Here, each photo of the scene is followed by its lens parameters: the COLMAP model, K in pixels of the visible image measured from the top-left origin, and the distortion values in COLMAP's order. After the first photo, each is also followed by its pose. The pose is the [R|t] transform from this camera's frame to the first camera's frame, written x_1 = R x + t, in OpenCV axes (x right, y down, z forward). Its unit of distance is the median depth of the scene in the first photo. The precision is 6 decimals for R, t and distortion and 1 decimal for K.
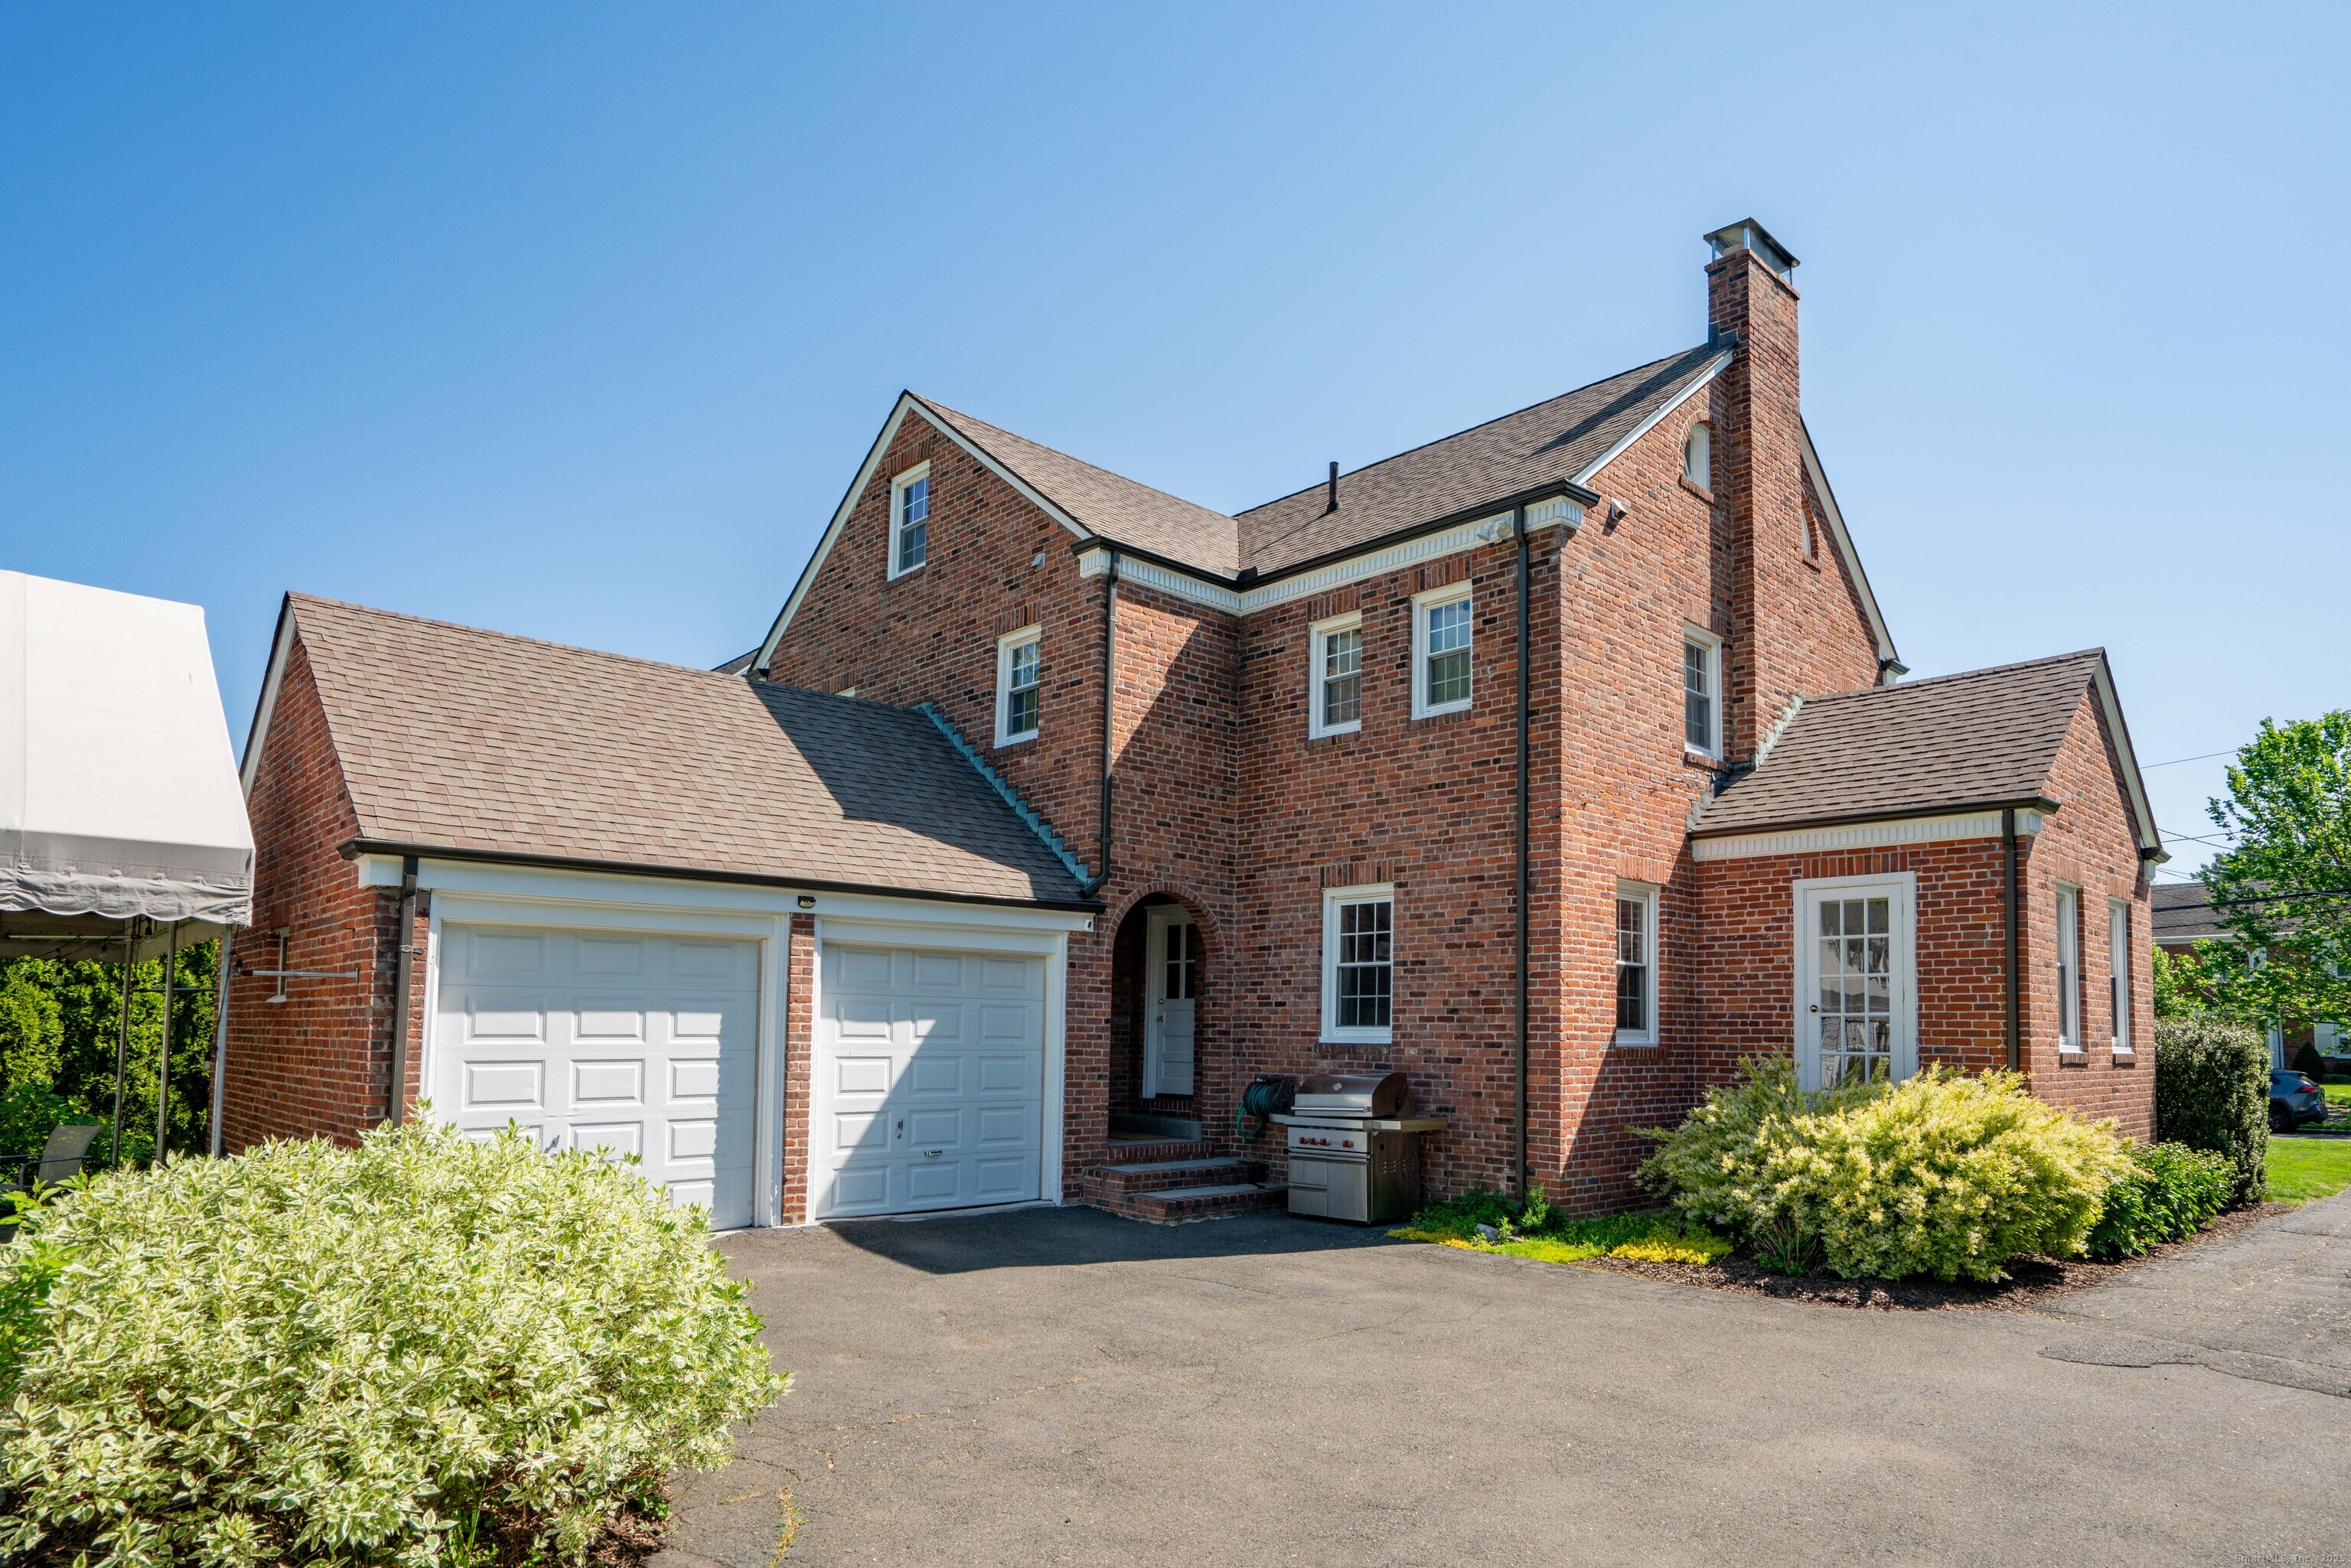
lens RADIAL K [[1337.9, 0, 1214.2], [0, 1337.9, 936.4], [0, 0, 1]] dist [-0.005323, 0.000349]
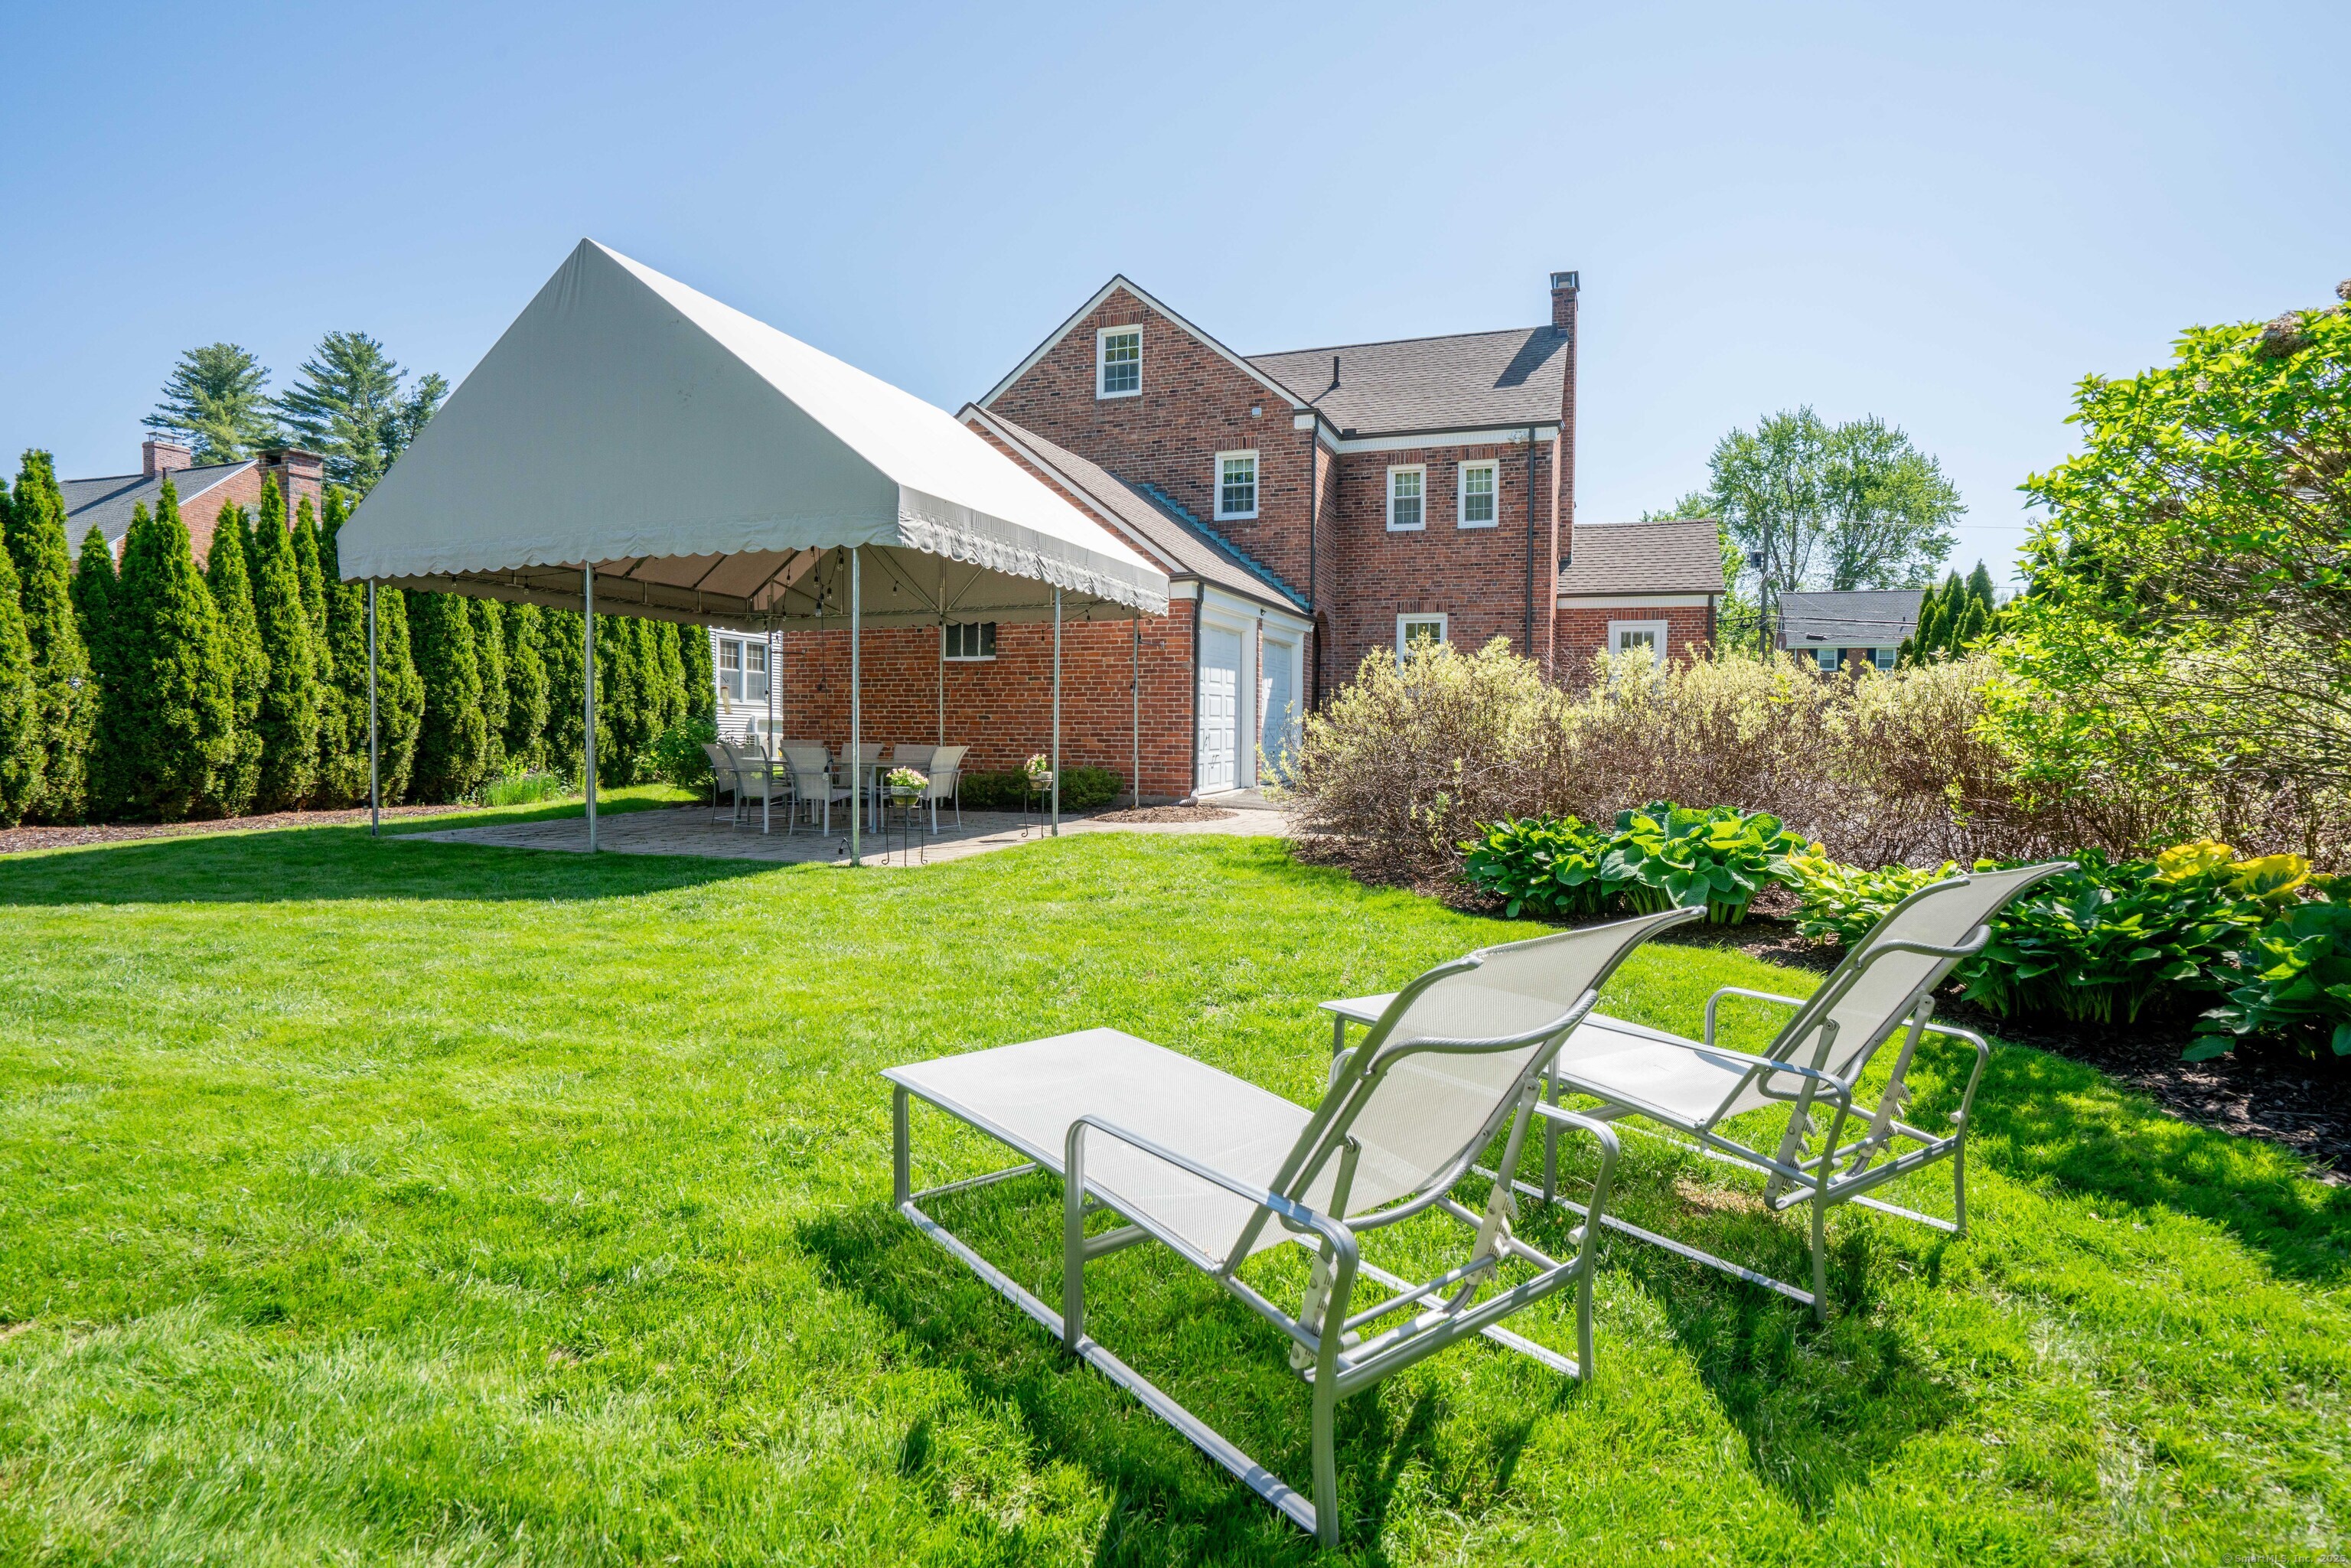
lens RADIAL K [[1206.7, 0, 1176.7], [0, 1206.7, 781.8], [0, 0, 1]] dist [-0.033125, -0.000063]
pose [[0.897651, -0.019483, 0.440277, -0.934534], [-0.029343, 0.994163, 0.103818, 0.030726], [-0.439730, -0.106111, 0.891840, -0.376282]]
